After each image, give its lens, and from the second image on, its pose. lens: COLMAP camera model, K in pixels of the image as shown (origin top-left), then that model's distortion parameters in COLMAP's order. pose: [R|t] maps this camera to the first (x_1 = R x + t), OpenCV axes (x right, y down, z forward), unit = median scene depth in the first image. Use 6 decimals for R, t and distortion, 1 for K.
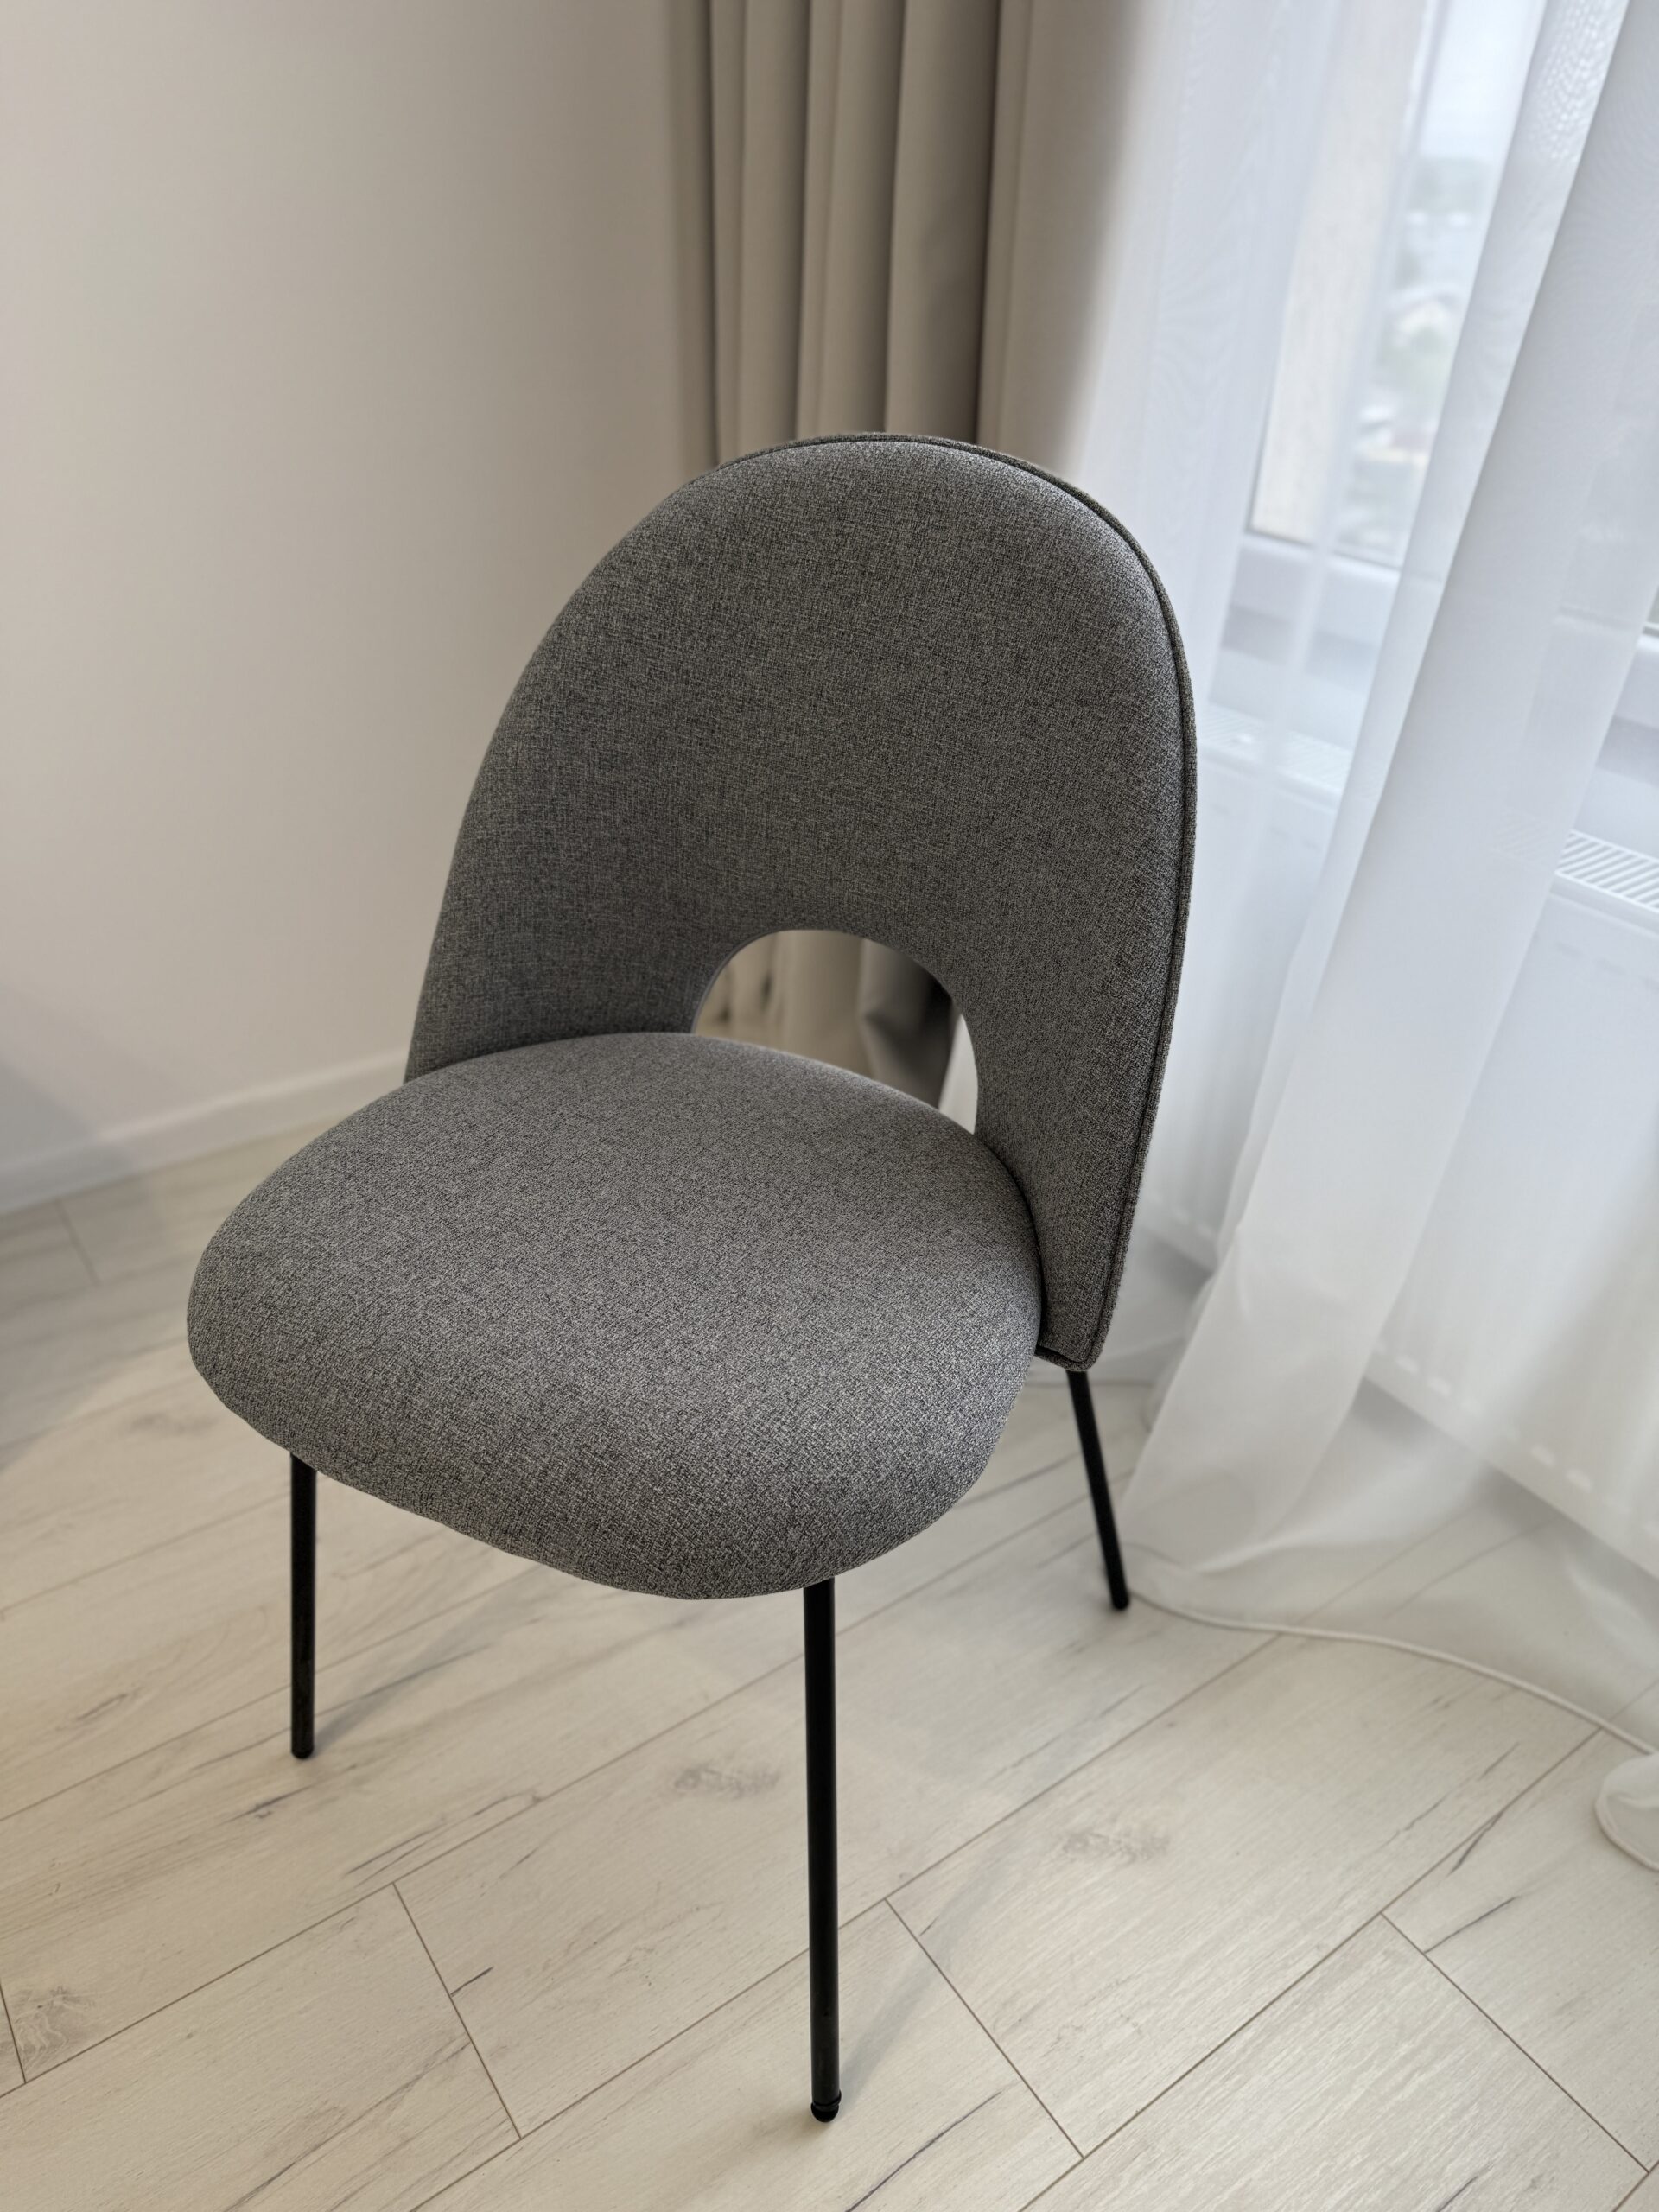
lens RADIAL K [[1566.8, 0, 829.4], [0, 1566.8, 1126.0], [0, 0, 1]] dist [0.023452, -0.032743]
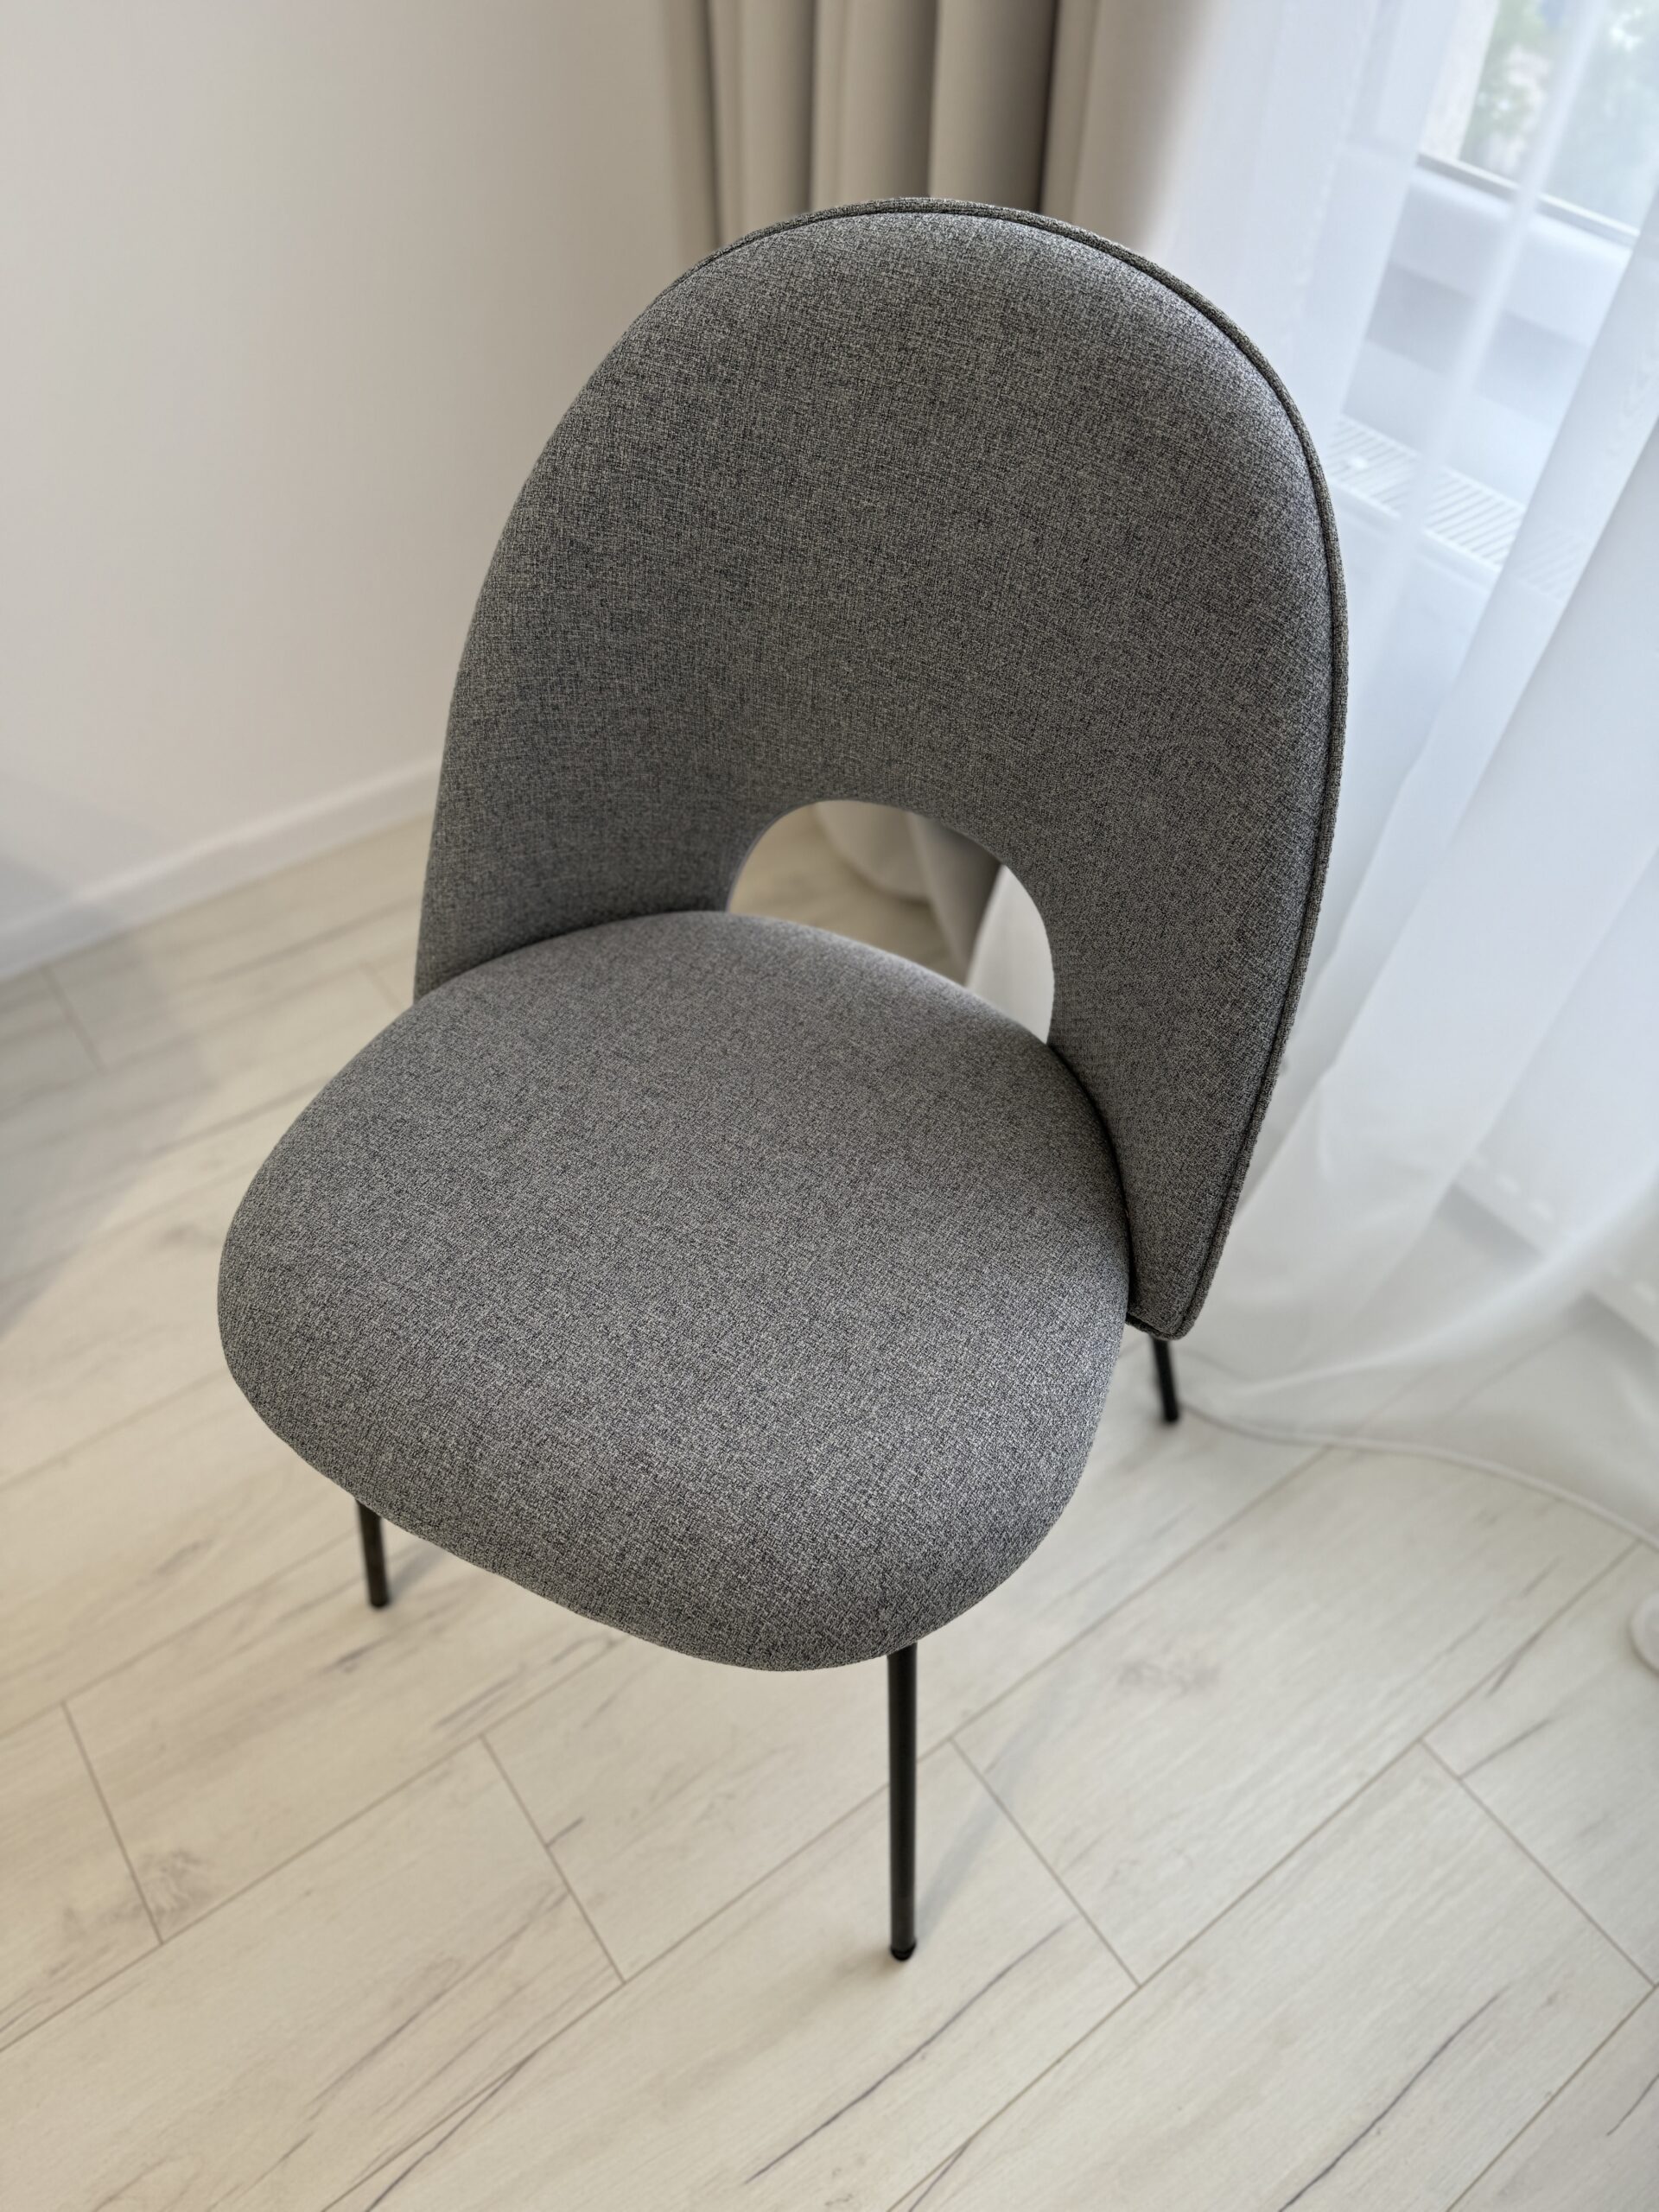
lens RADIAL K [[1566.8, 0, 827.8], [0, 1566.8, 1119.6], [0, 0, 1]] dist [0.023452, -0.032743]
pose [[0.999751, -0.022044, -0.003498, -0.036369], [0.022094, 0.955077, 0.295535, -0.238150], [-0.003174, -0.295538, 0.955326, 0.128455]]
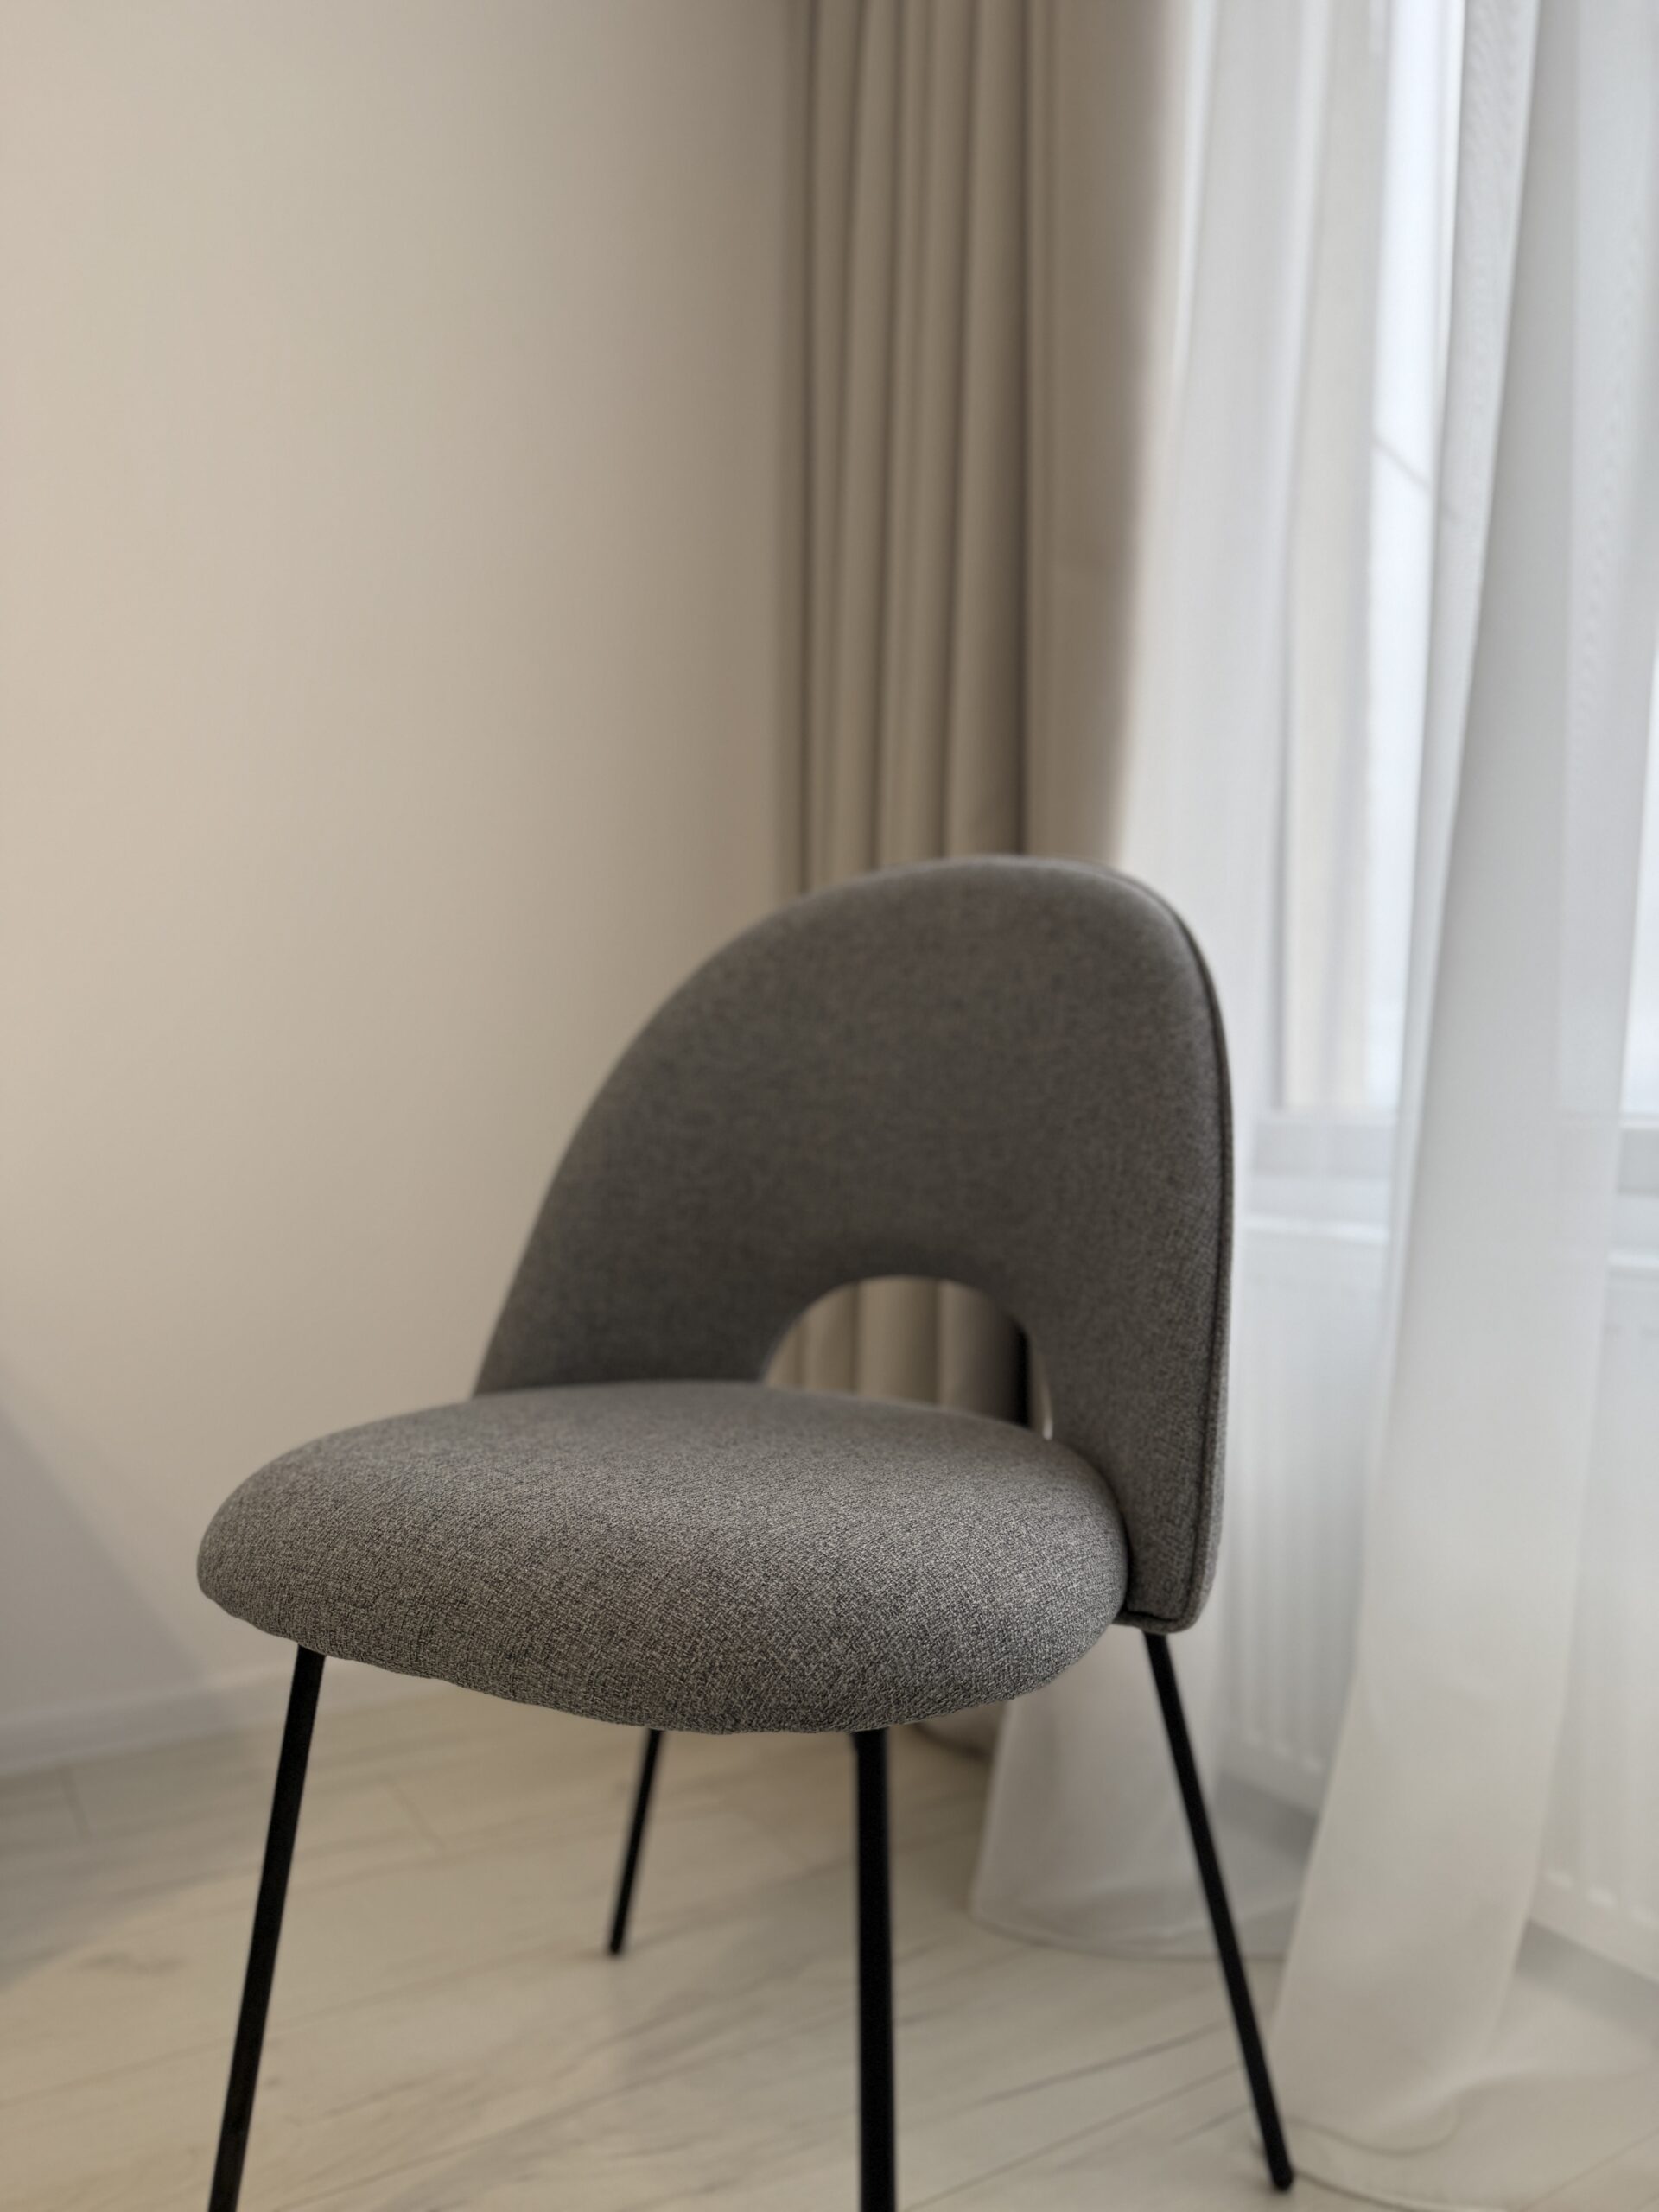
lens RADIAL K [[1566.8, 0, 844.2], [0, 1566.8, 1101.9], [0, 0, 1]] dist [0.023452, -0.032743]
pose [[0.998768, -0.012570, -0.047998, 0.019222], [-0.014715, 0.848811, -0.528492, 0.349996], [0.047384, 0.528547, 0.847580, 0.083284]]
